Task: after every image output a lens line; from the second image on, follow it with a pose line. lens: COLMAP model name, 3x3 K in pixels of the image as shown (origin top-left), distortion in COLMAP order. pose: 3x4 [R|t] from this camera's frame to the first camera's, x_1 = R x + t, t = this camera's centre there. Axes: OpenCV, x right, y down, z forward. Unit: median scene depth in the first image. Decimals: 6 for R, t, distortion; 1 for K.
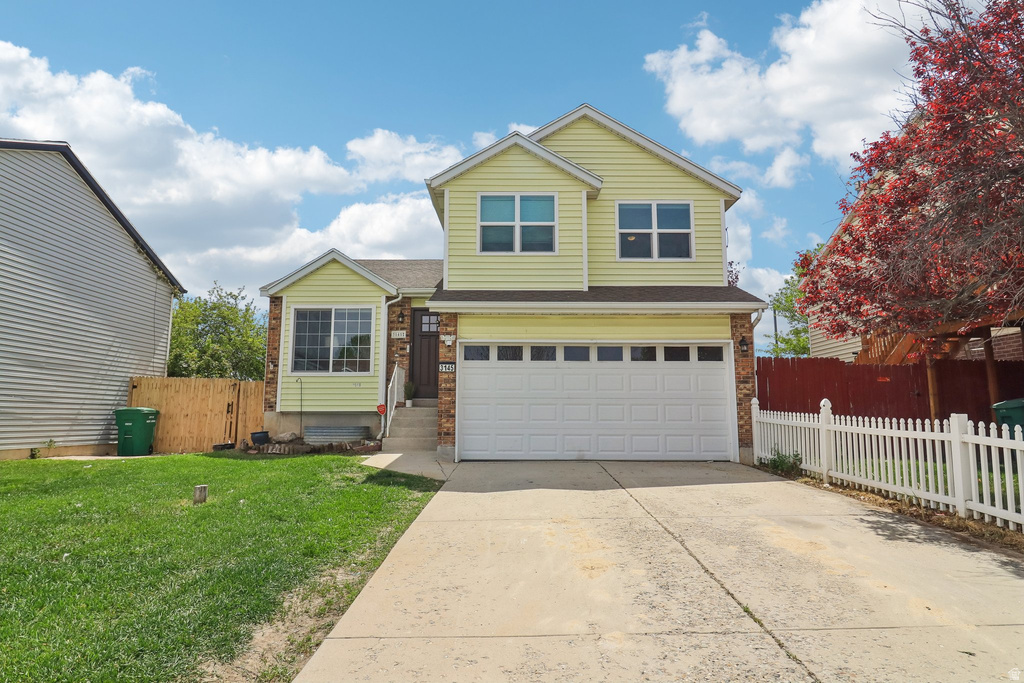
lens RADIAL K [[617.0, 0, 512.0], [0, 617.0, 341.5], [0, 0, 1]] dist [-0.000978, -0.001576]
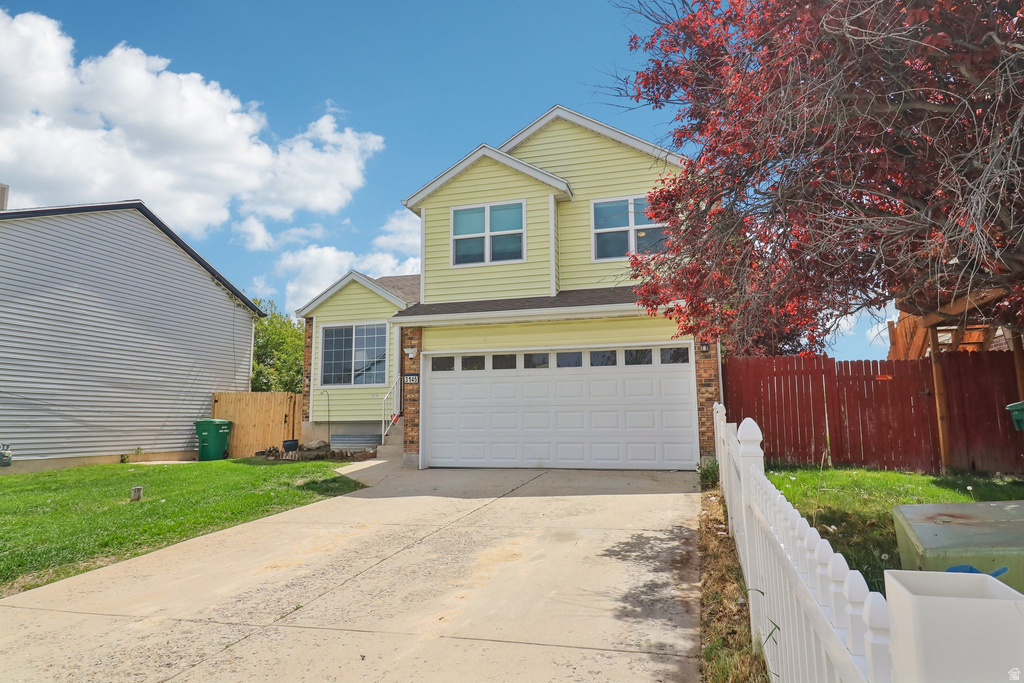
lens RADIAL K [[636.4, 0, 512.0], [0, 636.4, 341.5], [0, 0, 1]] dist [-0.000111, 0.000594]
pose [[0.960468, -0.045692, -0.274616, 0.320848], [0.045126, 0.998946, -0.008384, -0.004282], [0.274710, -0.004340, 0.961517, 0.004008]]
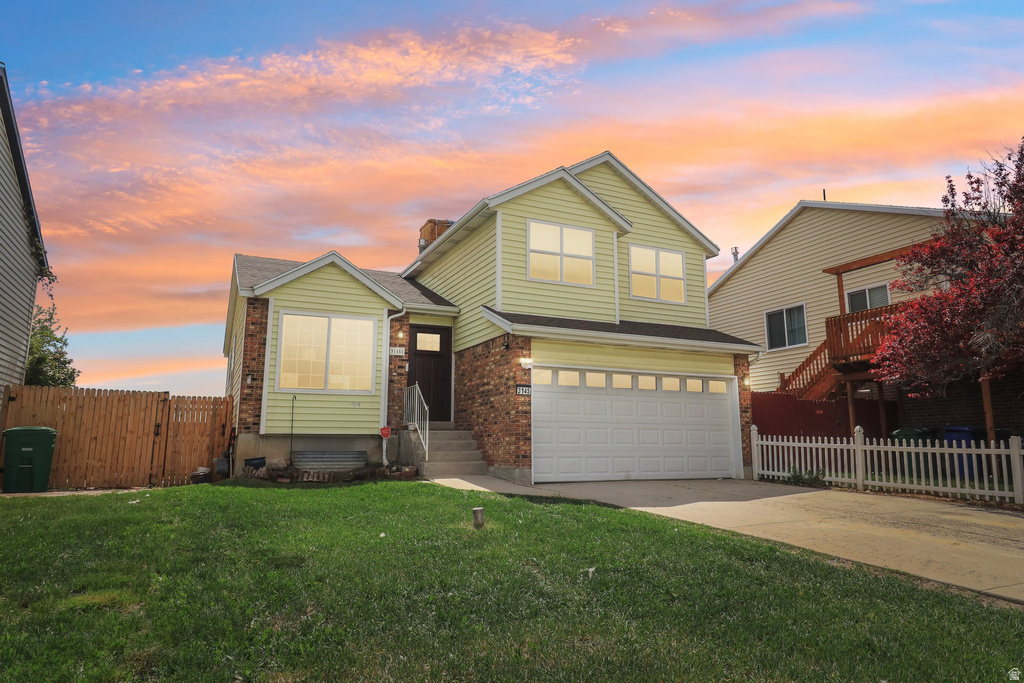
lens RADIAL K [[657.1, 0, 512.0], [0, 657.1, 341.5], [0, 0, 1]] dist [0.001706, -0.000185]
pose [[0.898502, 0.068853, 0.433536, -0.526830], [-0.053362, 0.997430, -0.047816, 0.013441], [-0.435714, 0.019828, 0.899867, 0.039958]]
